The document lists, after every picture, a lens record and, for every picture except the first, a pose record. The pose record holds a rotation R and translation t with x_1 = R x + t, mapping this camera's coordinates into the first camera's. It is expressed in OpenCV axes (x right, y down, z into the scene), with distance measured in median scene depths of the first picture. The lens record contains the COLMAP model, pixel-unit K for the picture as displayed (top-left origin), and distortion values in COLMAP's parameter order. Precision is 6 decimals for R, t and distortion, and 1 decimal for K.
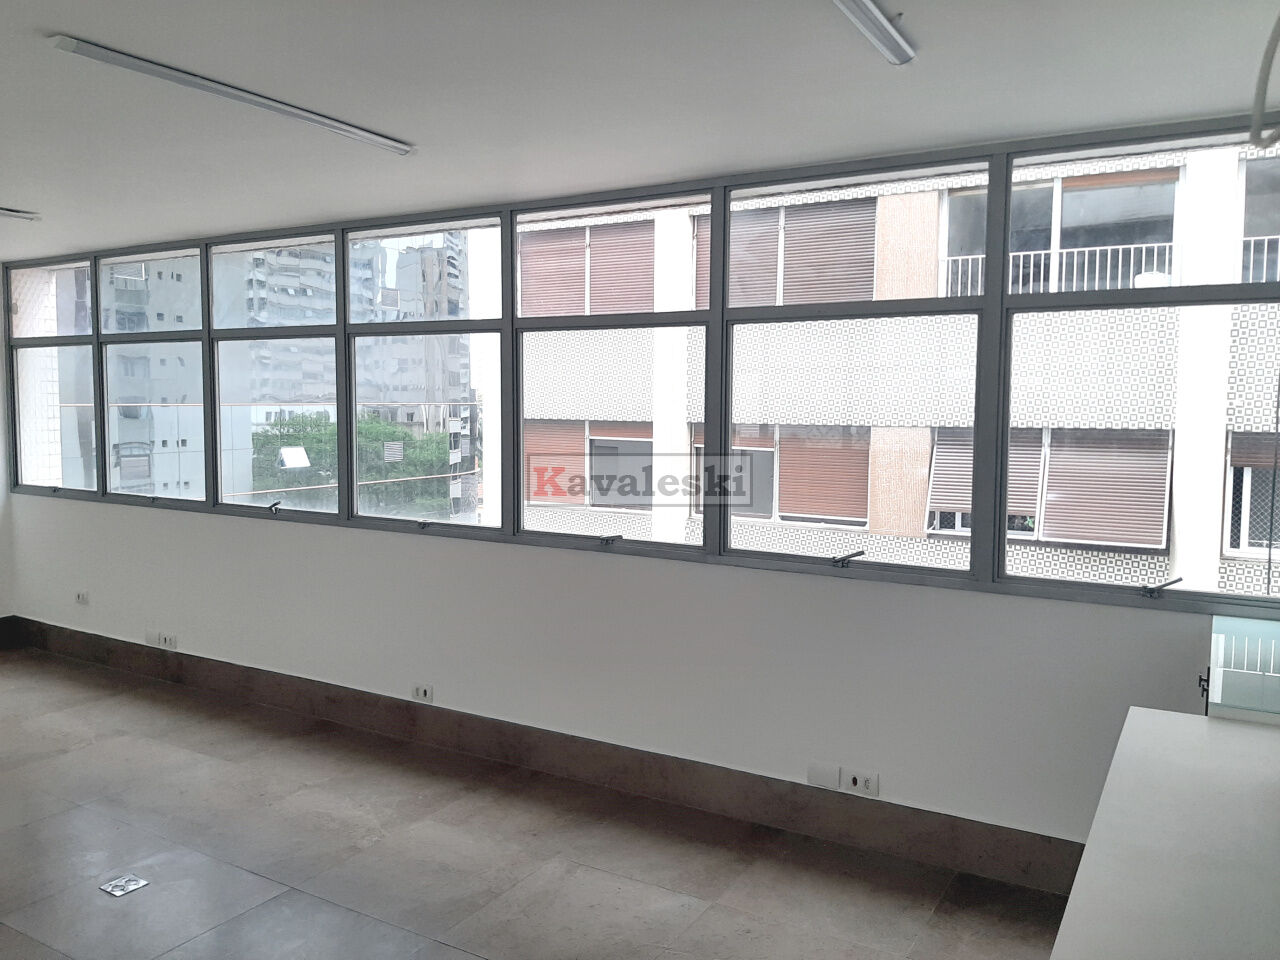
lens RADIAL K [[986.4, 0, 646.0], [0, 986.4, 462.2], [0, 0, 1]] dist [0.078236, -0.136763]
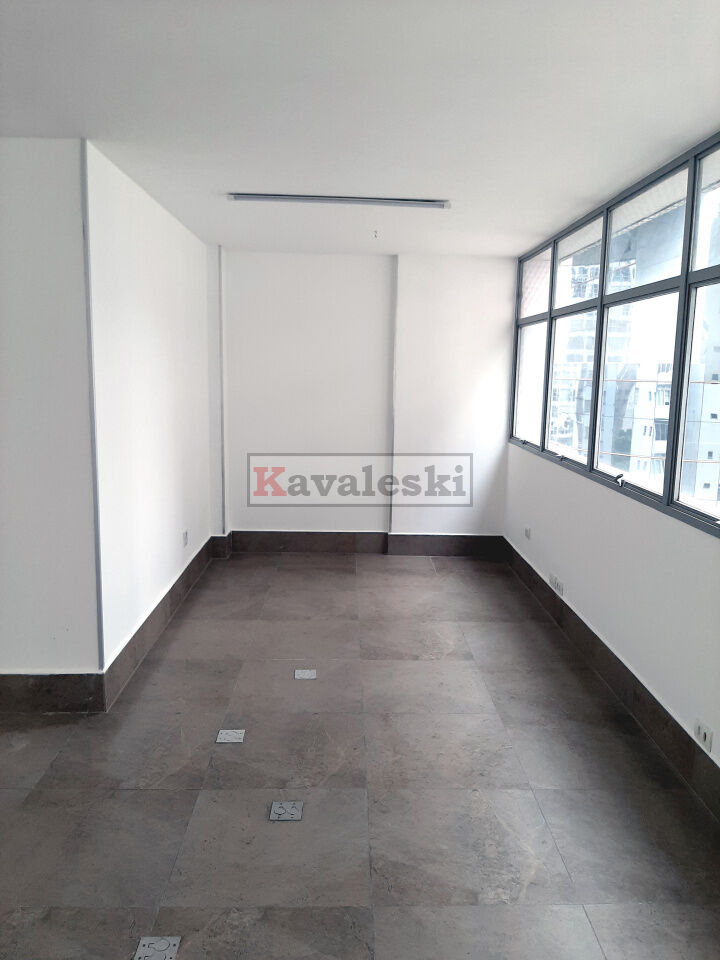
lens RADIAL K [[739.8, 0, 371.1], [0, 739.8, 481.9], [0, 0, 1]] dist [0.078236, -0.136763]
pose [[0.523045, 0.129195, -0.842456, 0.107427], [-0.066612, 0.991618, 0.110713, -0.015968], [0.849698, -0.001790, 0.527266, 0.436309]]
